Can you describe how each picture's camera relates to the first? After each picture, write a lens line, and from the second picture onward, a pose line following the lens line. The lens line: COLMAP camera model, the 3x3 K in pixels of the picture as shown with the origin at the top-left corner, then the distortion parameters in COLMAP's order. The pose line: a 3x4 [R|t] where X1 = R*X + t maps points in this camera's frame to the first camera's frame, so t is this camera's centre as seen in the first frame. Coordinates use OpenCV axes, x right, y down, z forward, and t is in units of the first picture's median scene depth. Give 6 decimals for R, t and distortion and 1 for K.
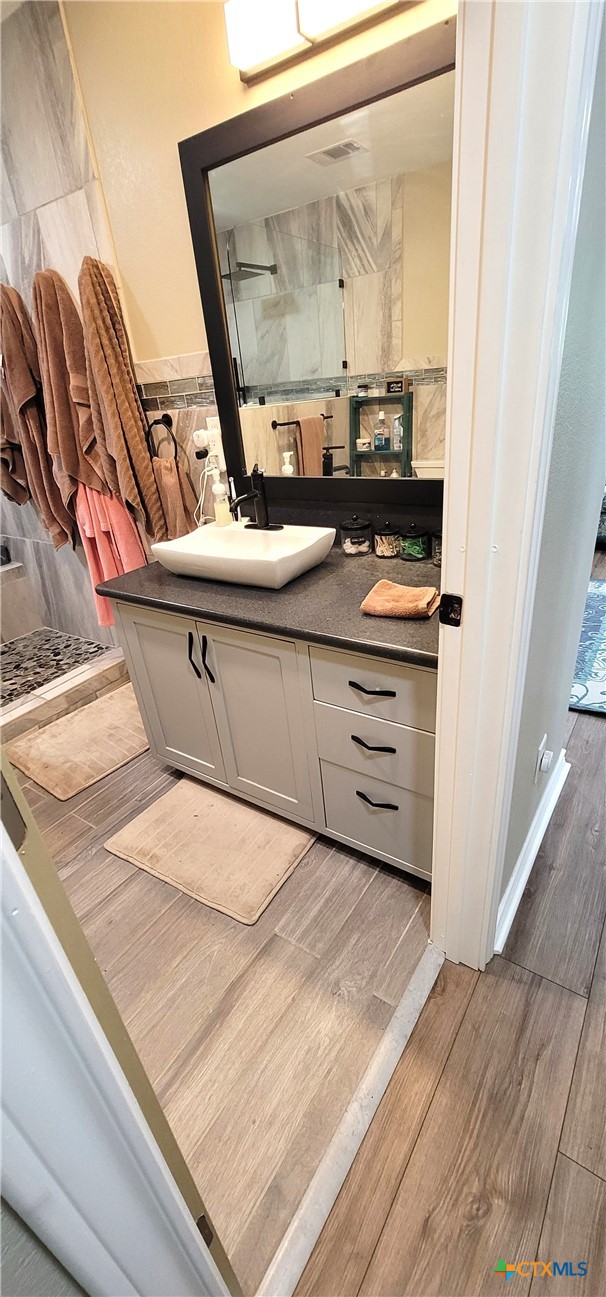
lens RADIAL K [[524.2, 0, 306.6], [0, 524.2, 649.5], [0, 0, 1]] dist [-0.001808, 0.000330]
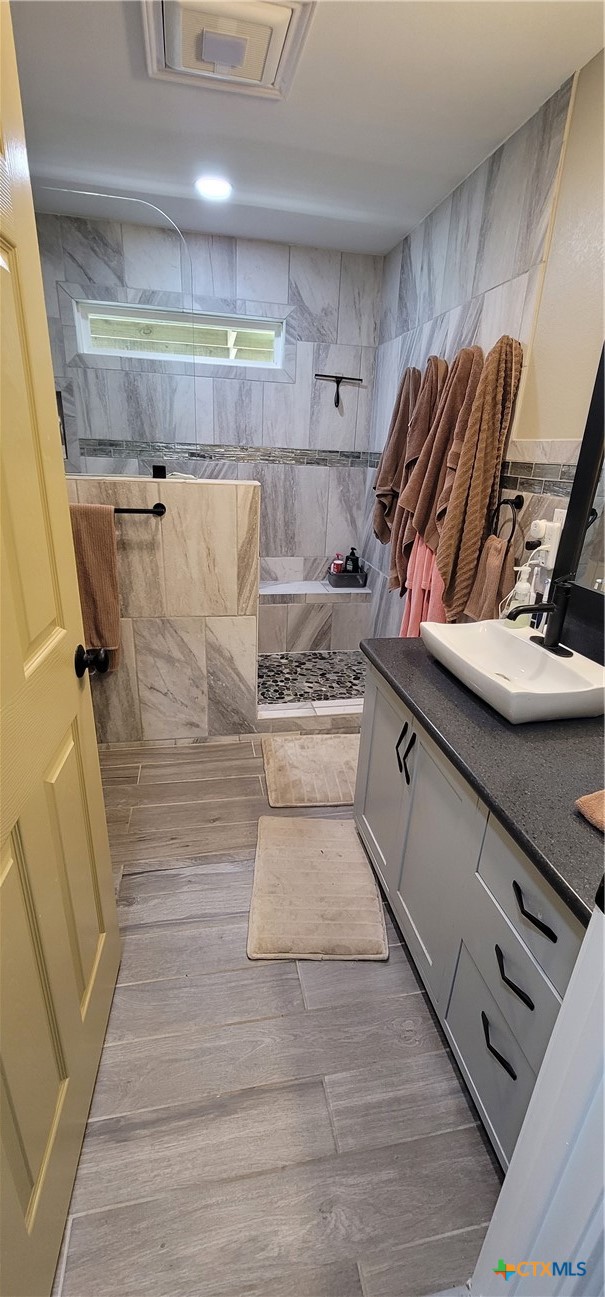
lens RADIAL K [[524.2, 0, 303.6], [0, 524.2, 653.9], [0, 0, 1]] dist [-0.001808, 0.000330]
pose [[0.712754, 0.367667, -0.597330, 0.123170], [-0.415443, 0.907447, 0.062830, -0.098587], [0.565146, 0.203374, 0.799531, 0.102667]]
